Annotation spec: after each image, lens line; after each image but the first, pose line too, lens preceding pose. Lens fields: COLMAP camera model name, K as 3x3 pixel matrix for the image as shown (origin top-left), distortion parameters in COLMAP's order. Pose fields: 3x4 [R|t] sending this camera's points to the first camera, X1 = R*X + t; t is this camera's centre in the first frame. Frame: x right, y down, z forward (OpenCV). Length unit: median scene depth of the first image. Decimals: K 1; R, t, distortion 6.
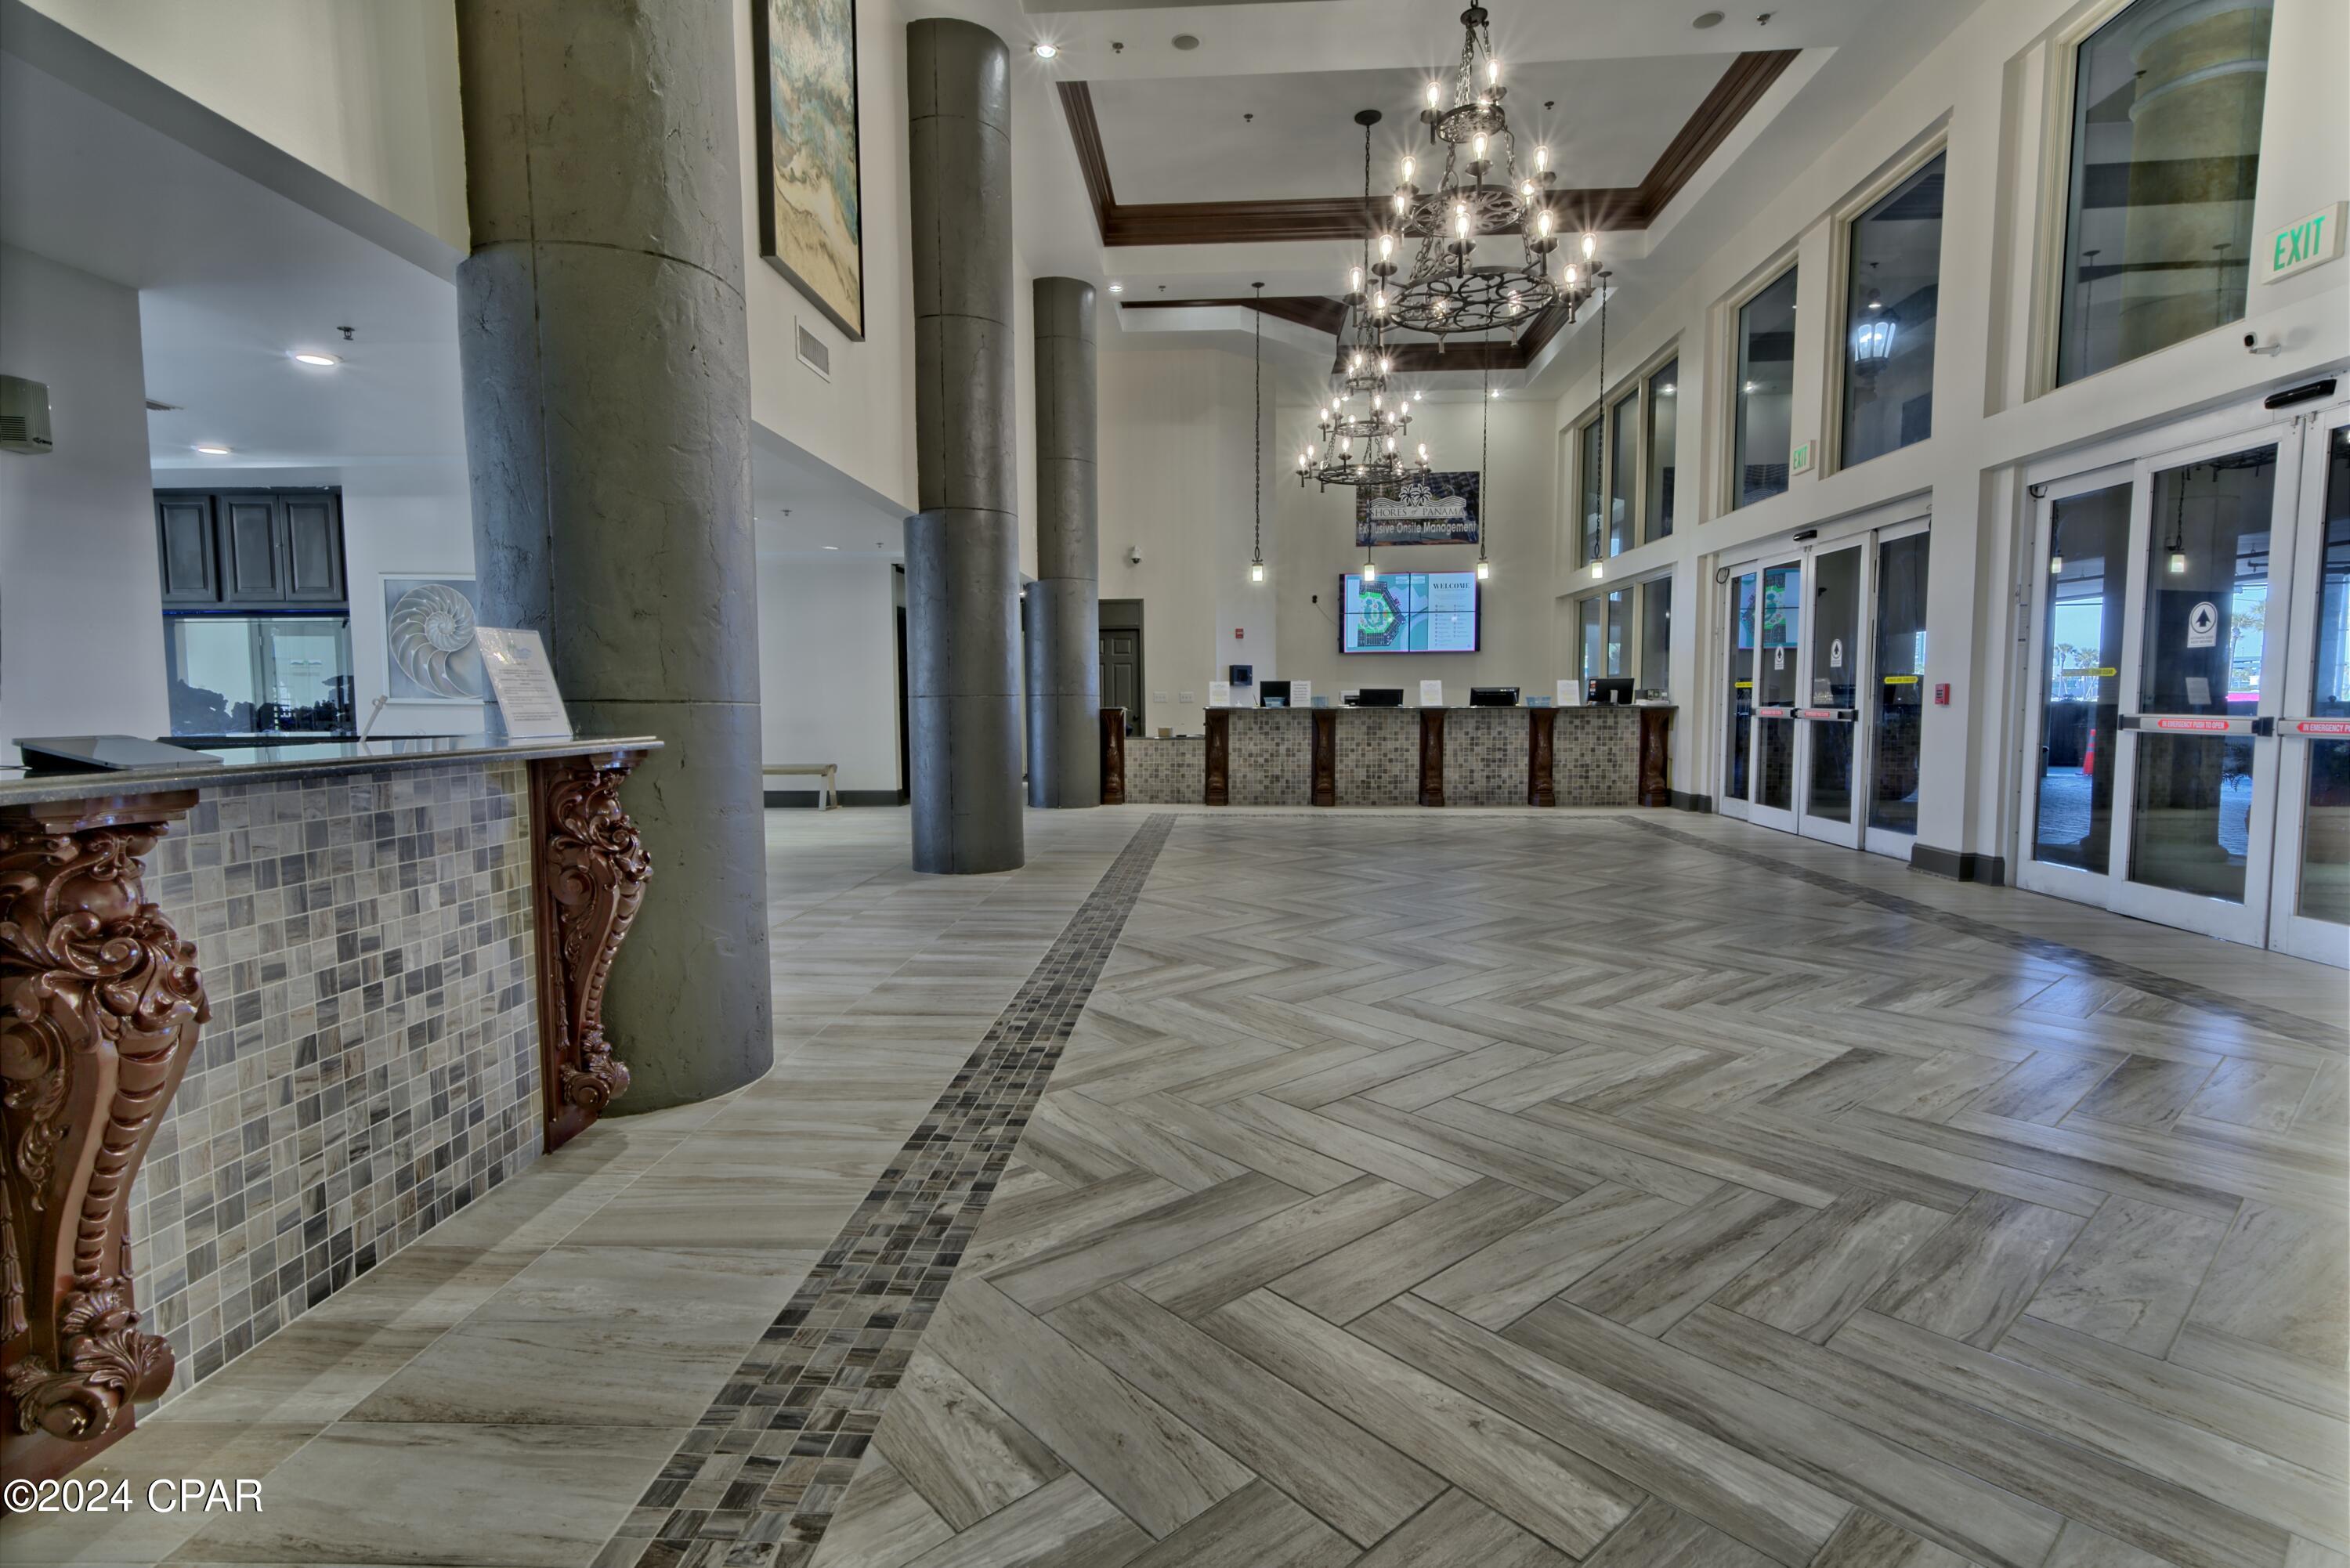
lens RADIAL K [[1139.3, 0, 1170.3], [0, 1139.3, 777.1], [0, 0, 1]] dist [0.019950, 0.001348]
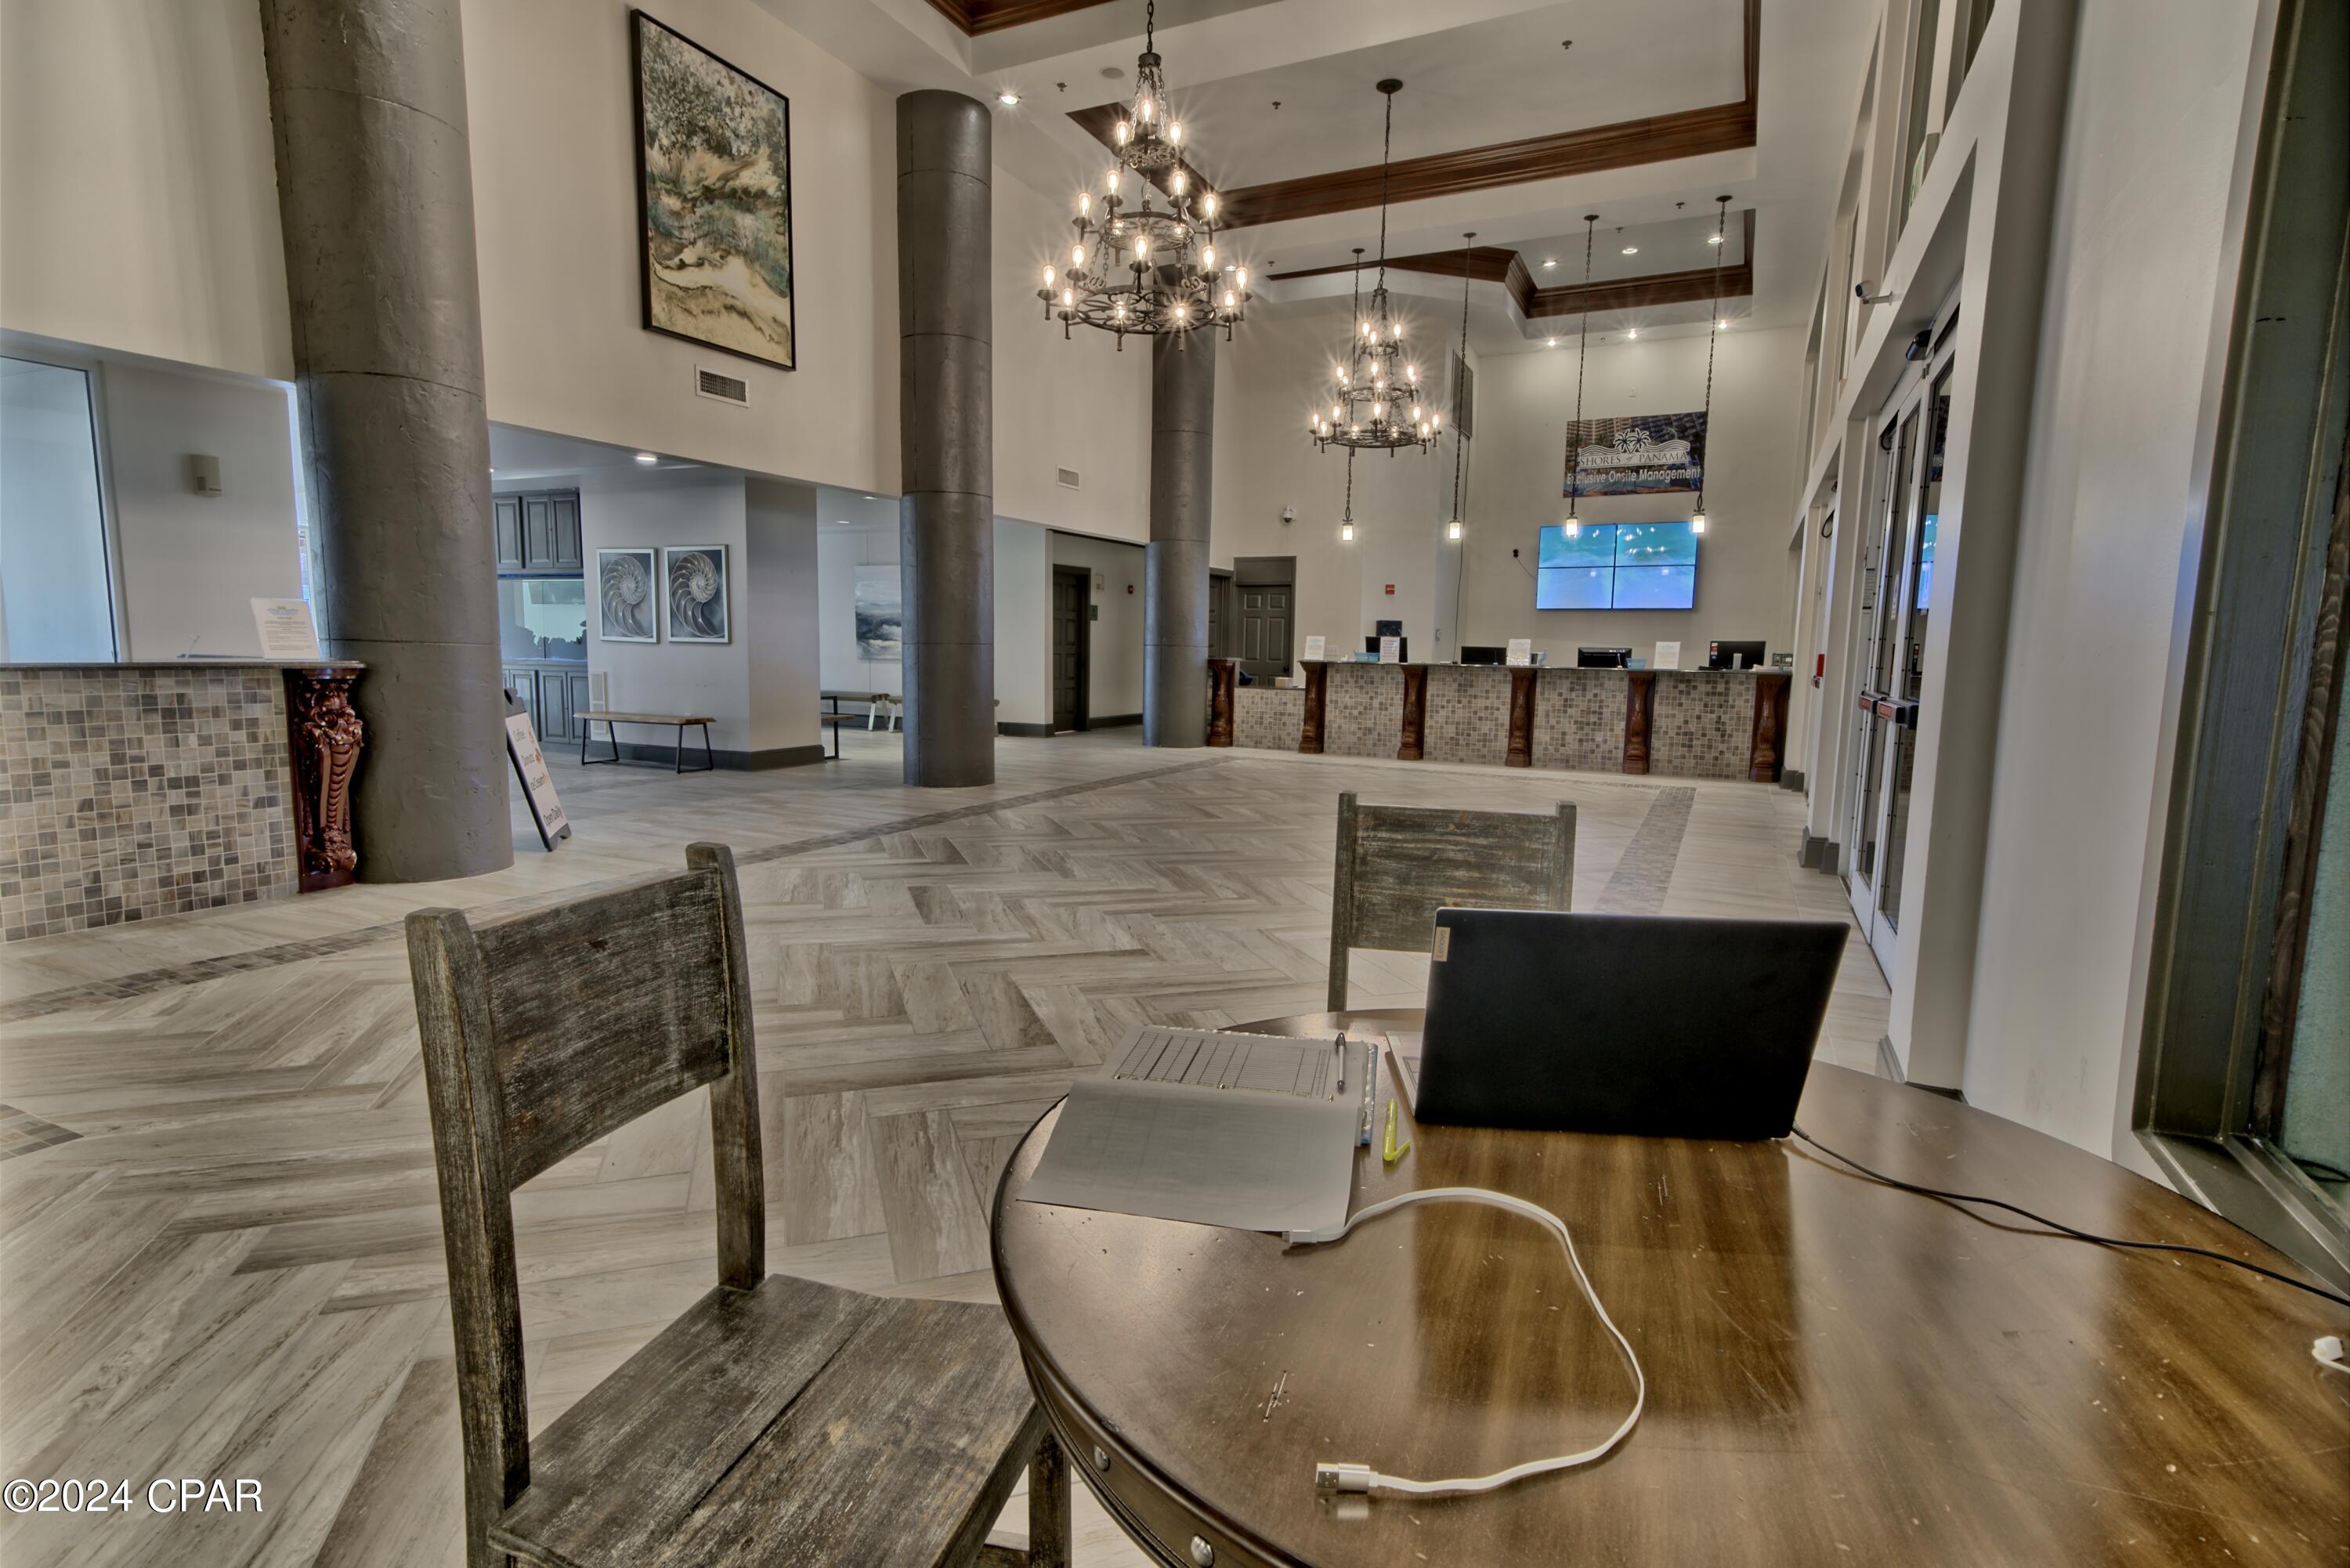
lens RADIAL K [[1139.3, 0, 1174.5], [0, 1139.3, 780.1], [0, 0, 1]] dist [0.019950, 0.001348]
pose [[0.922771, 0.068200, -0.379265, 0.332588], [-0.050206, 0.997103, 0.057148, -0.004589], [0.382064, -0.033693, 0.923522, -0.032069]]
